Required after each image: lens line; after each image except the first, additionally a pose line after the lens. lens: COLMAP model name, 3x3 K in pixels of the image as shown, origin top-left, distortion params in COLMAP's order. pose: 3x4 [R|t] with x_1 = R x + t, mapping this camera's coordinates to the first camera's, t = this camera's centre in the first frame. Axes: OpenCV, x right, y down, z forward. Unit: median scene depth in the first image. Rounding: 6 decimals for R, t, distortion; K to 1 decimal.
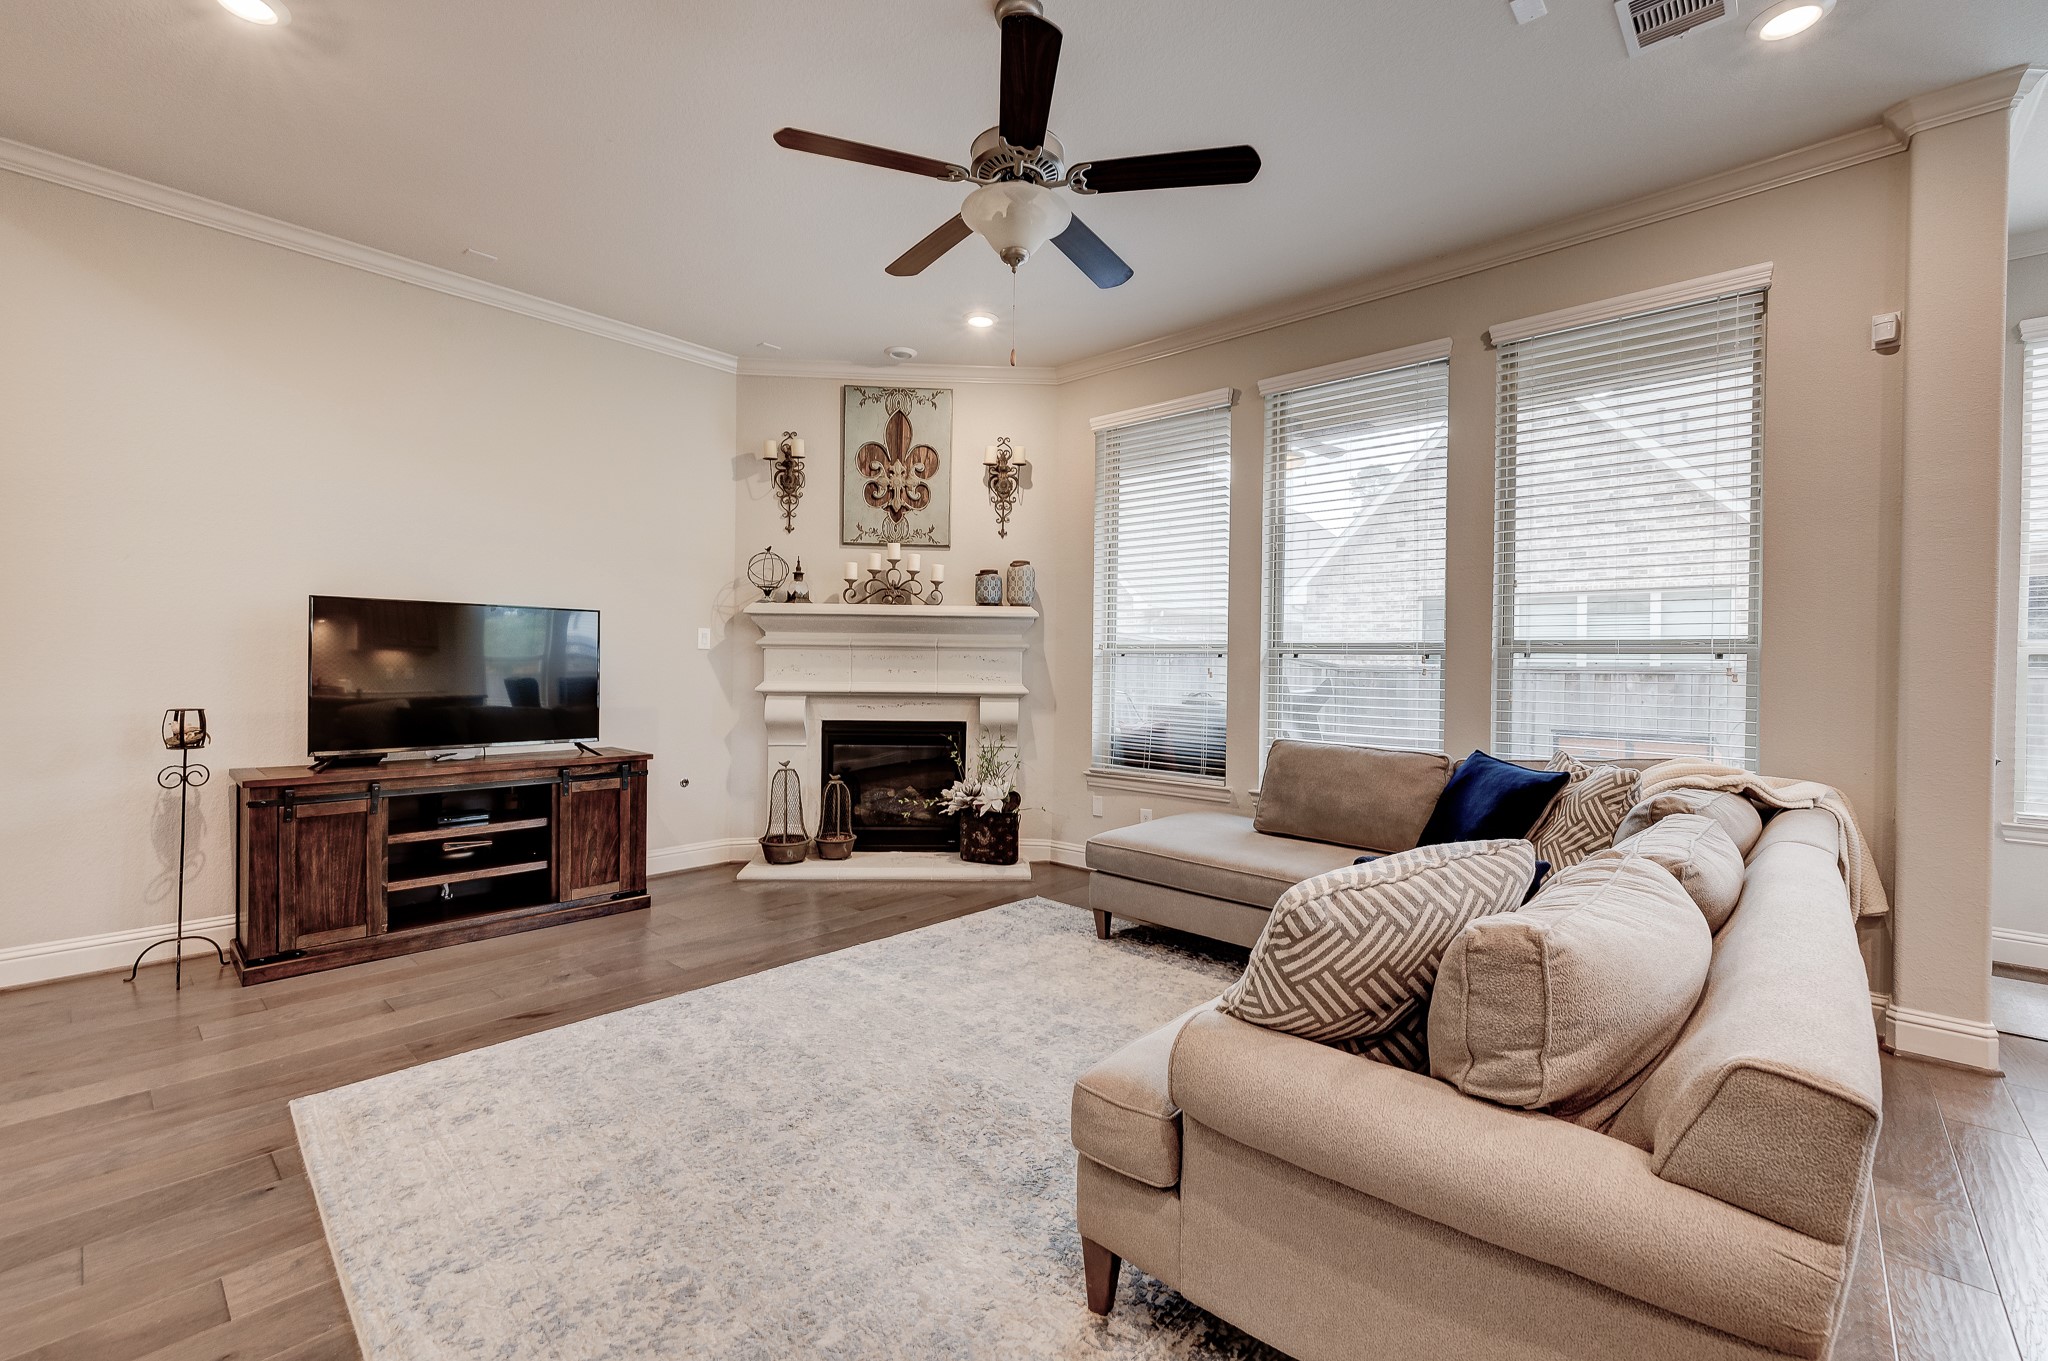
lens RADIAL K [[861.9, 0, 1020.4], [0, 861.9, 677.9], [0, 0, 1]] dist [-0.001937, 0.000697]
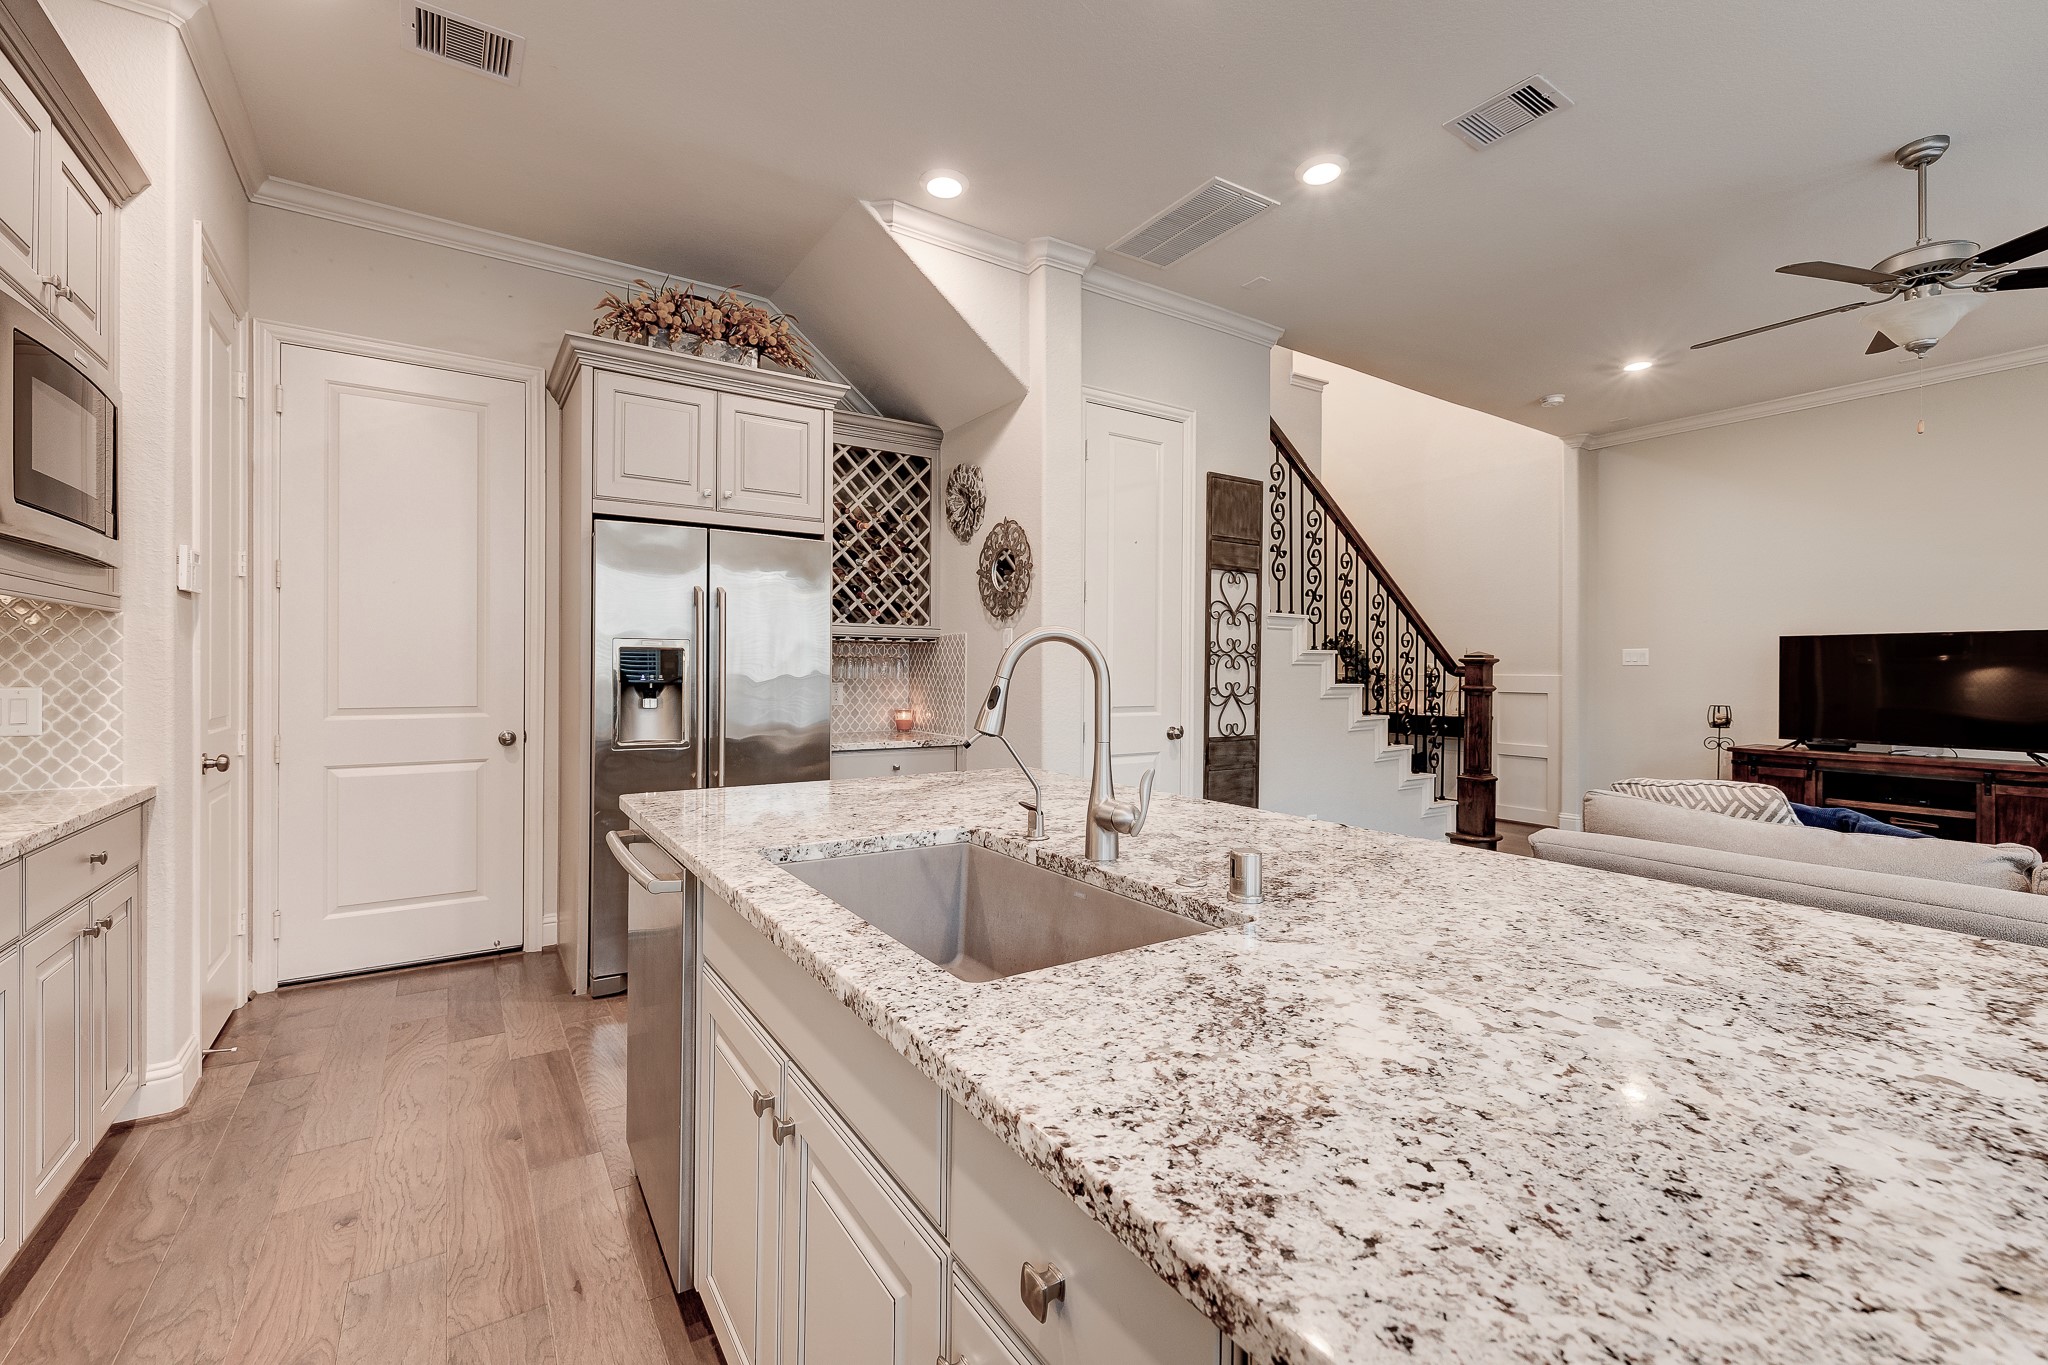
lens RADIAL K [[861.9, 0, 1016.8], [0, 861.9, 670.3], [0, 0, 1]] dist [-0.001937, 0.000697]
pose [[-0.249508, -0.014793, -0.968260, 0.687150], [-0.023908, 0.999673, -0.009113, 0.009520], [0.968078, 0.020875, -0.249780, 0.029378]]
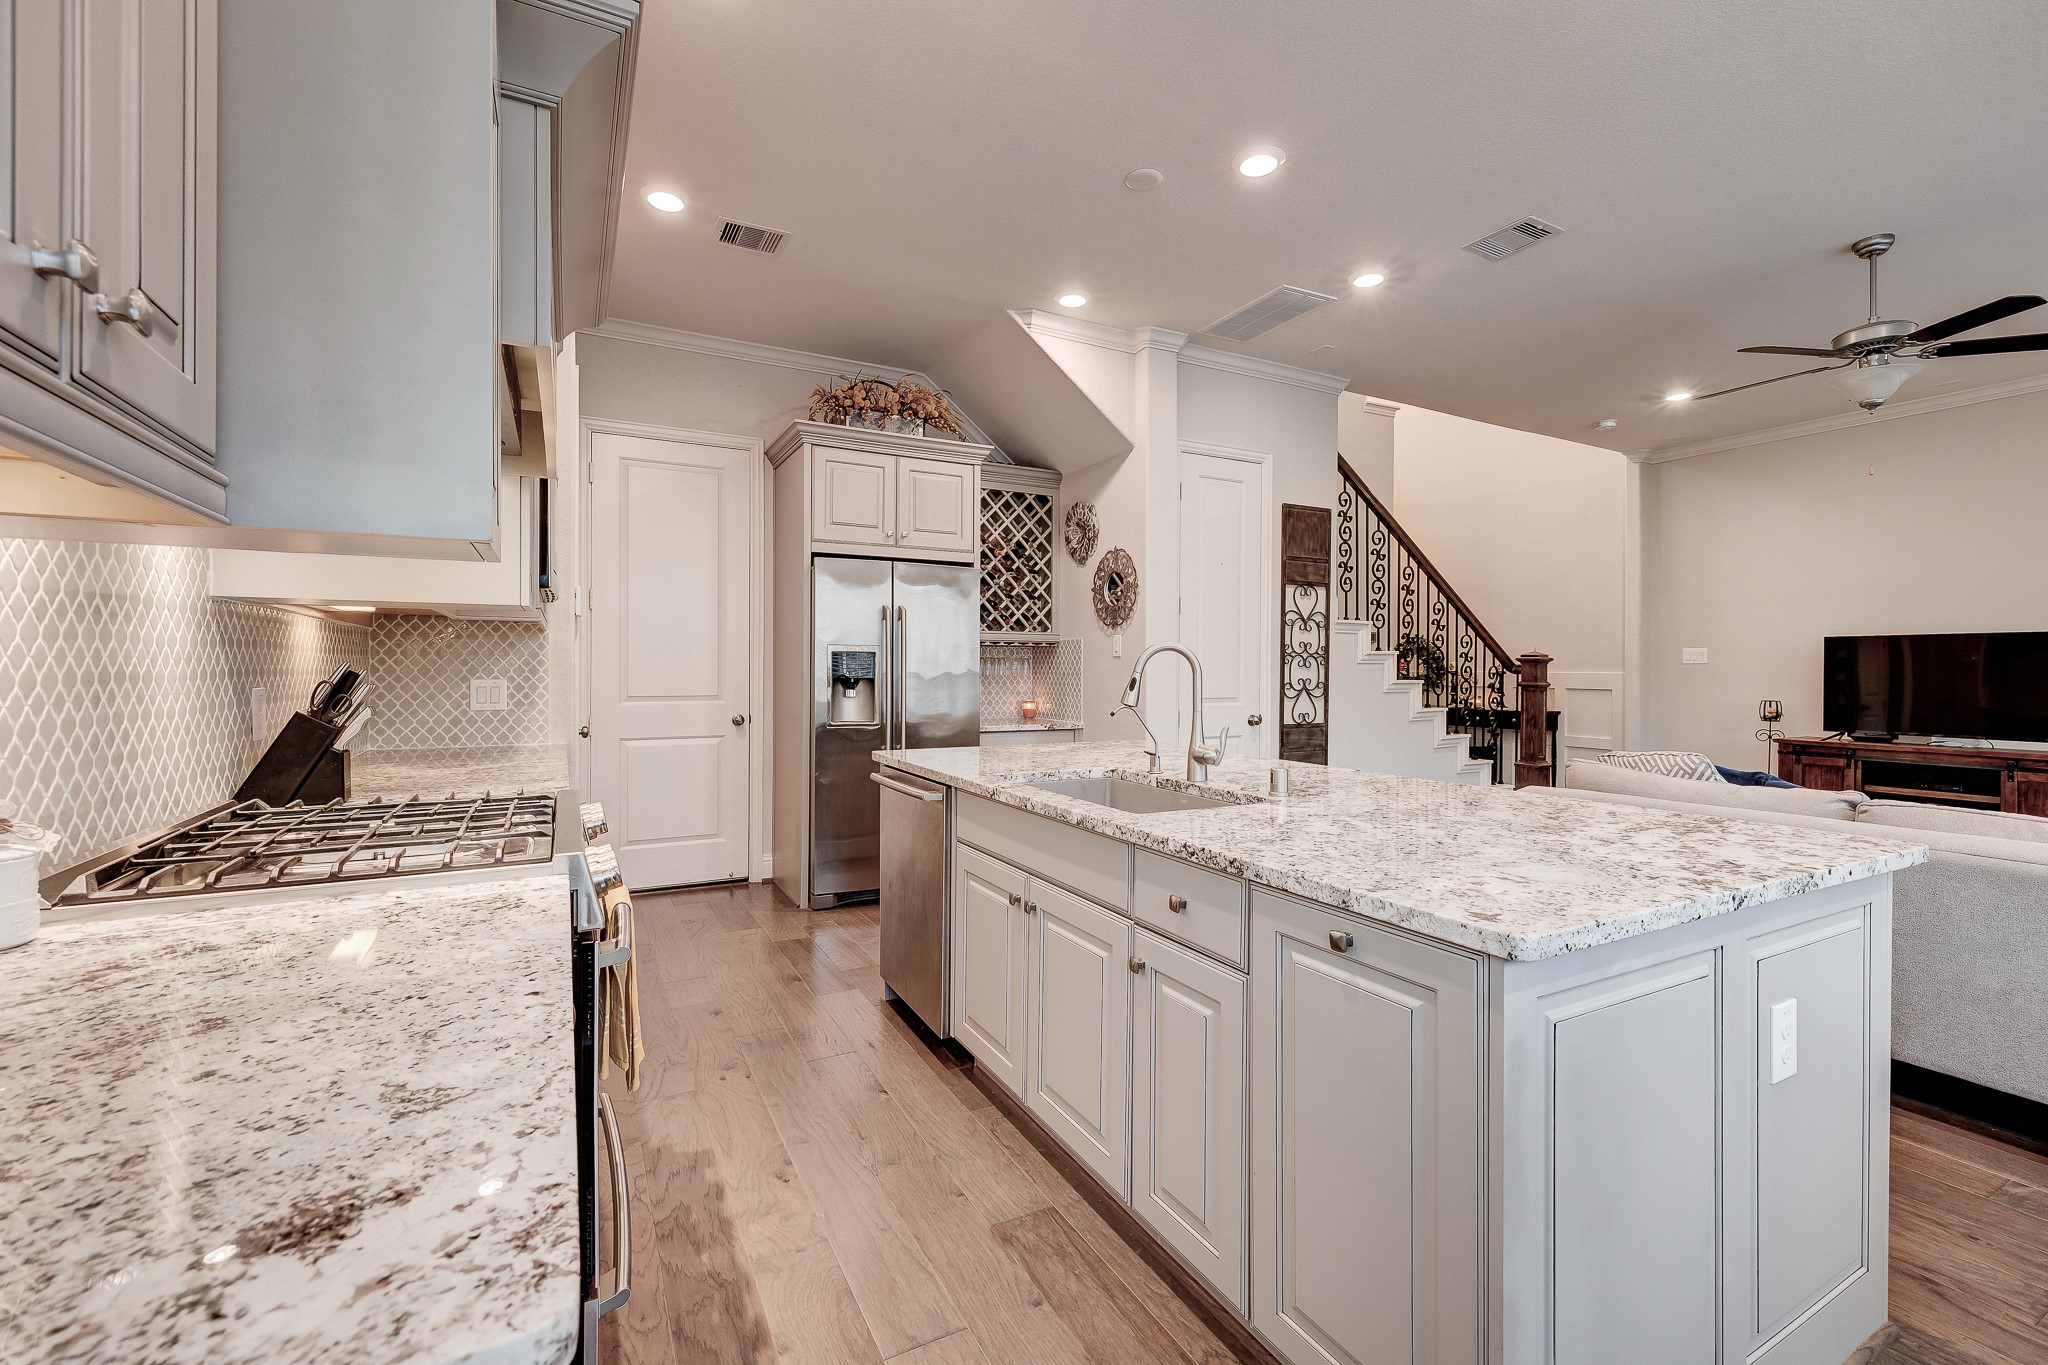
lens RADIAL K [[861.9, 0, 1019.0], [0, 861.9, 671.8], [0, 0, 1]] dist [-0.001937, 0.000697]
pose [[-0.342637, -0.011625, -0.939396, 0.876639], [-0.024293, 0.999699, -0.003510, 0.012292], [0.939154, 0.021618, -0.342816, 0.055075]]
